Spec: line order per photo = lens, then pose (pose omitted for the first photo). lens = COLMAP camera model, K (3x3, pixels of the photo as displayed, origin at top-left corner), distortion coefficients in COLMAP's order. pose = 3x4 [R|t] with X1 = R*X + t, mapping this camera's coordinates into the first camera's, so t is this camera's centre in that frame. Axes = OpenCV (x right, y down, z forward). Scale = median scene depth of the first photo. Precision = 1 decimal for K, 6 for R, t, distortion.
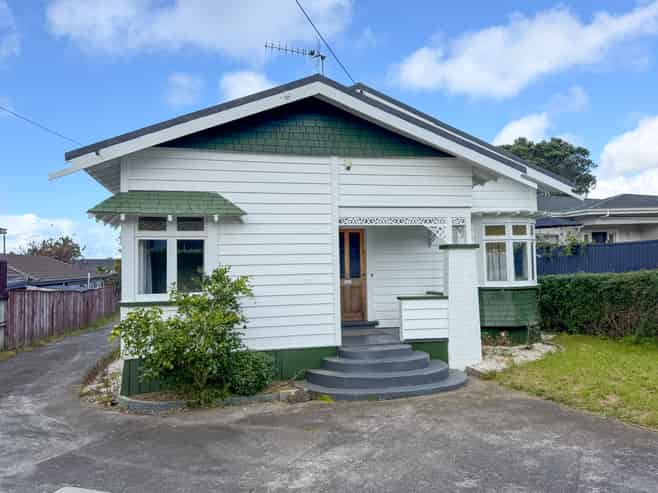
lens RADIAL K [[497.0, 0, 329.0], [0, 497.0, 246.5], [0, 0, 1]] dist [0.008181, -0.000750]
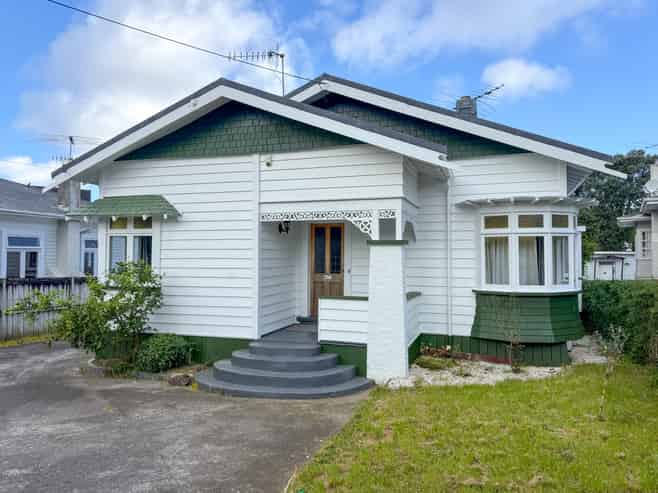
lens RADIAL K [[481.2, 0, 329.0], [0, 481.2, 246.5], [0, 0, 1]] dist [-0.004818, -0.006309]
pose [[0.853666, 0.009868, -0.520728, 0.643276], [0.001102, 0.999784, 0.020751, -0.011533], [0.520820, -0.018288, 0.853470, 0.227747]]
